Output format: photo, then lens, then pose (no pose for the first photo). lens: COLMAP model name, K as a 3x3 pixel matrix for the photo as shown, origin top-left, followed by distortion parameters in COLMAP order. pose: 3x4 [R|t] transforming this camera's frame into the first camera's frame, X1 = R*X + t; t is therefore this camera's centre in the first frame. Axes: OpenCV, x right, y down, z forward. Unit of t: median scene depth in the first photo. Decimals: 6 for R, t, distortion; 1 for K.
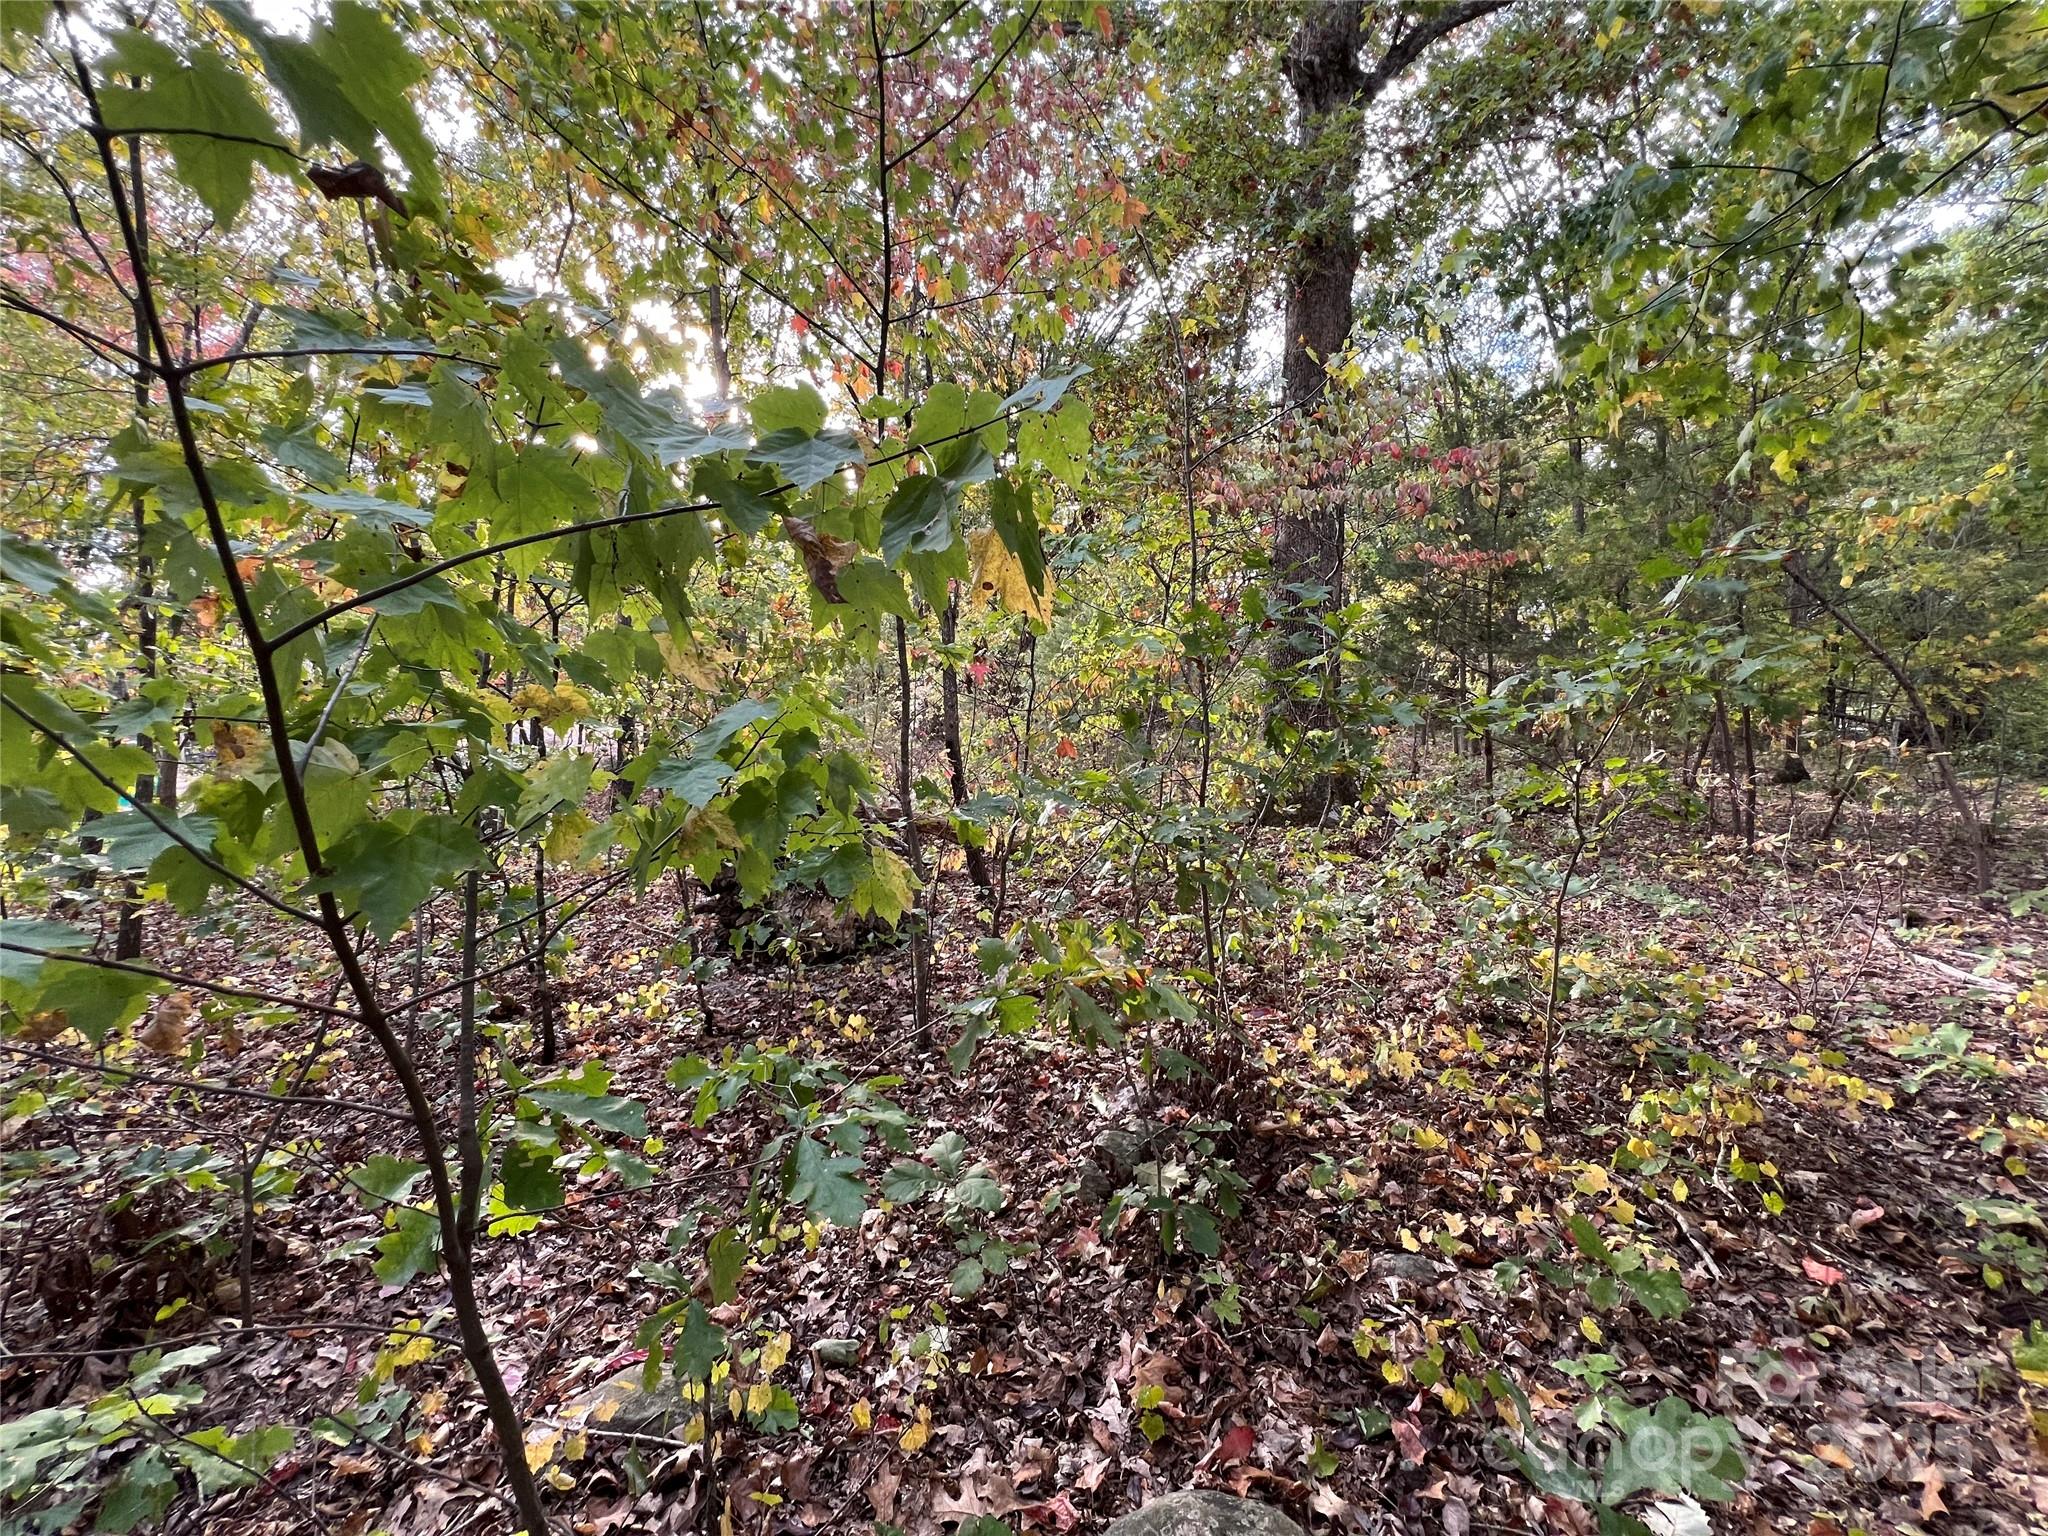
lens RADIAL K [[835.5, 0, 1024.0], [0, 835.5, 768.0], [0, 0, 1]] dist [0.002013, -0.000054]
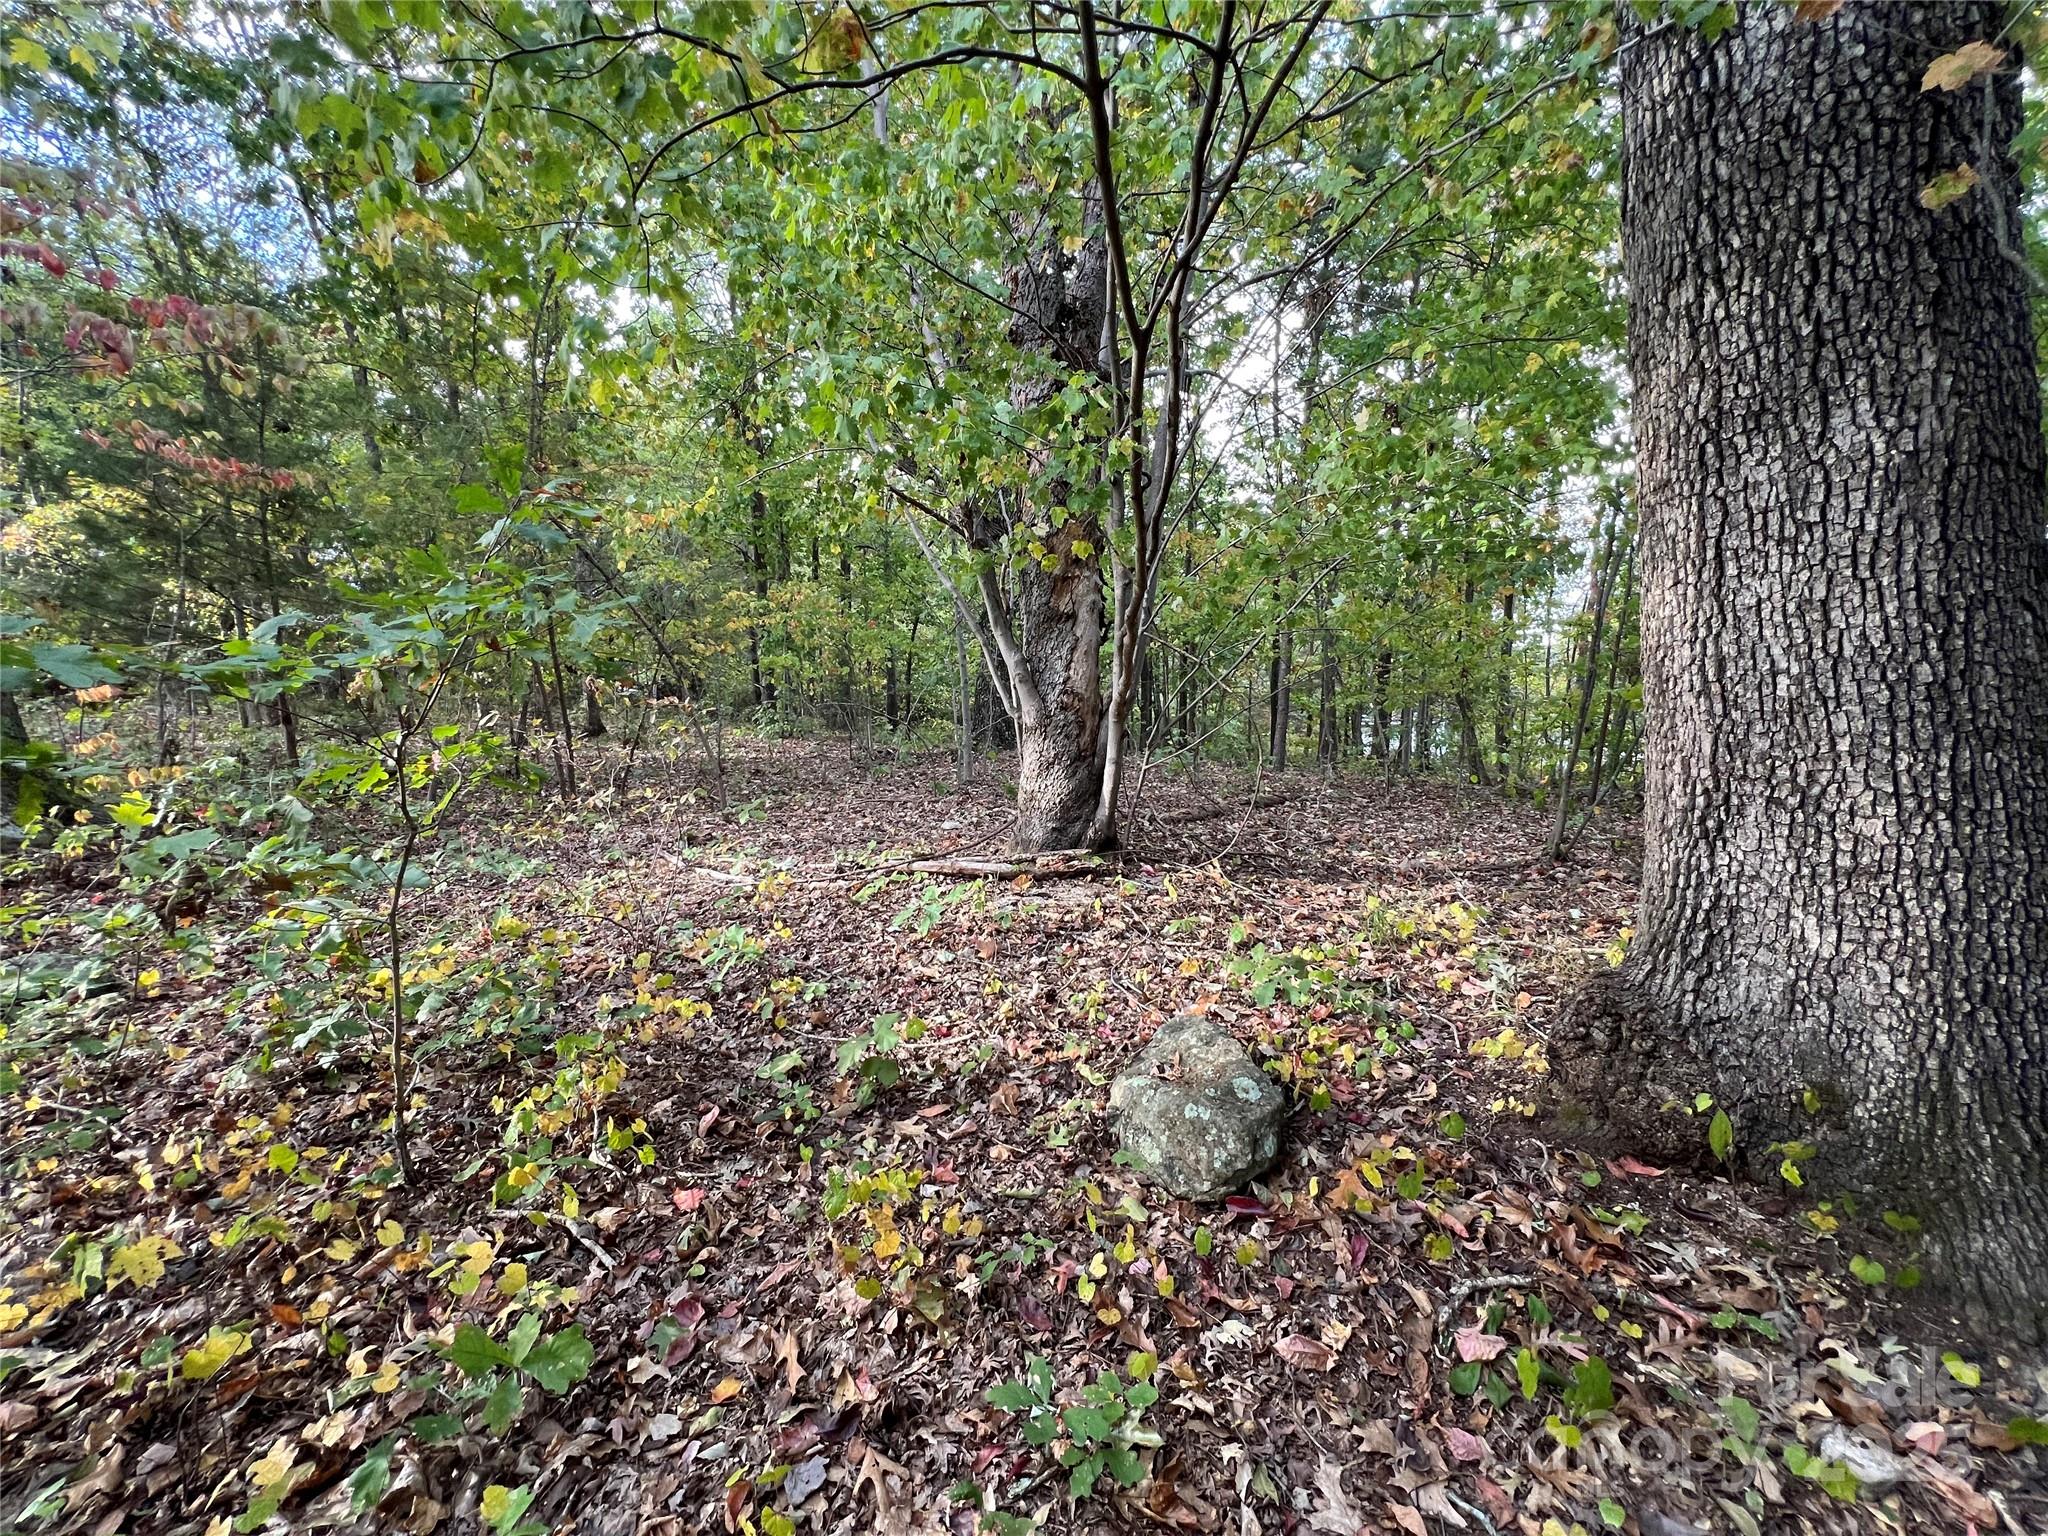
lens RADIAL K [[835.5, 0, 1024.0], [0, 835.5, 768.0], [0, 0, 1]] dist [0.002013, -0.000054]
pose [[0.340941, -0.095191, 0.935253, 0.103493], [0.054855, 0.995180, 0.081293, -0.003021], [-0.938483, 0.023587, 0.344520, 0.146329]]
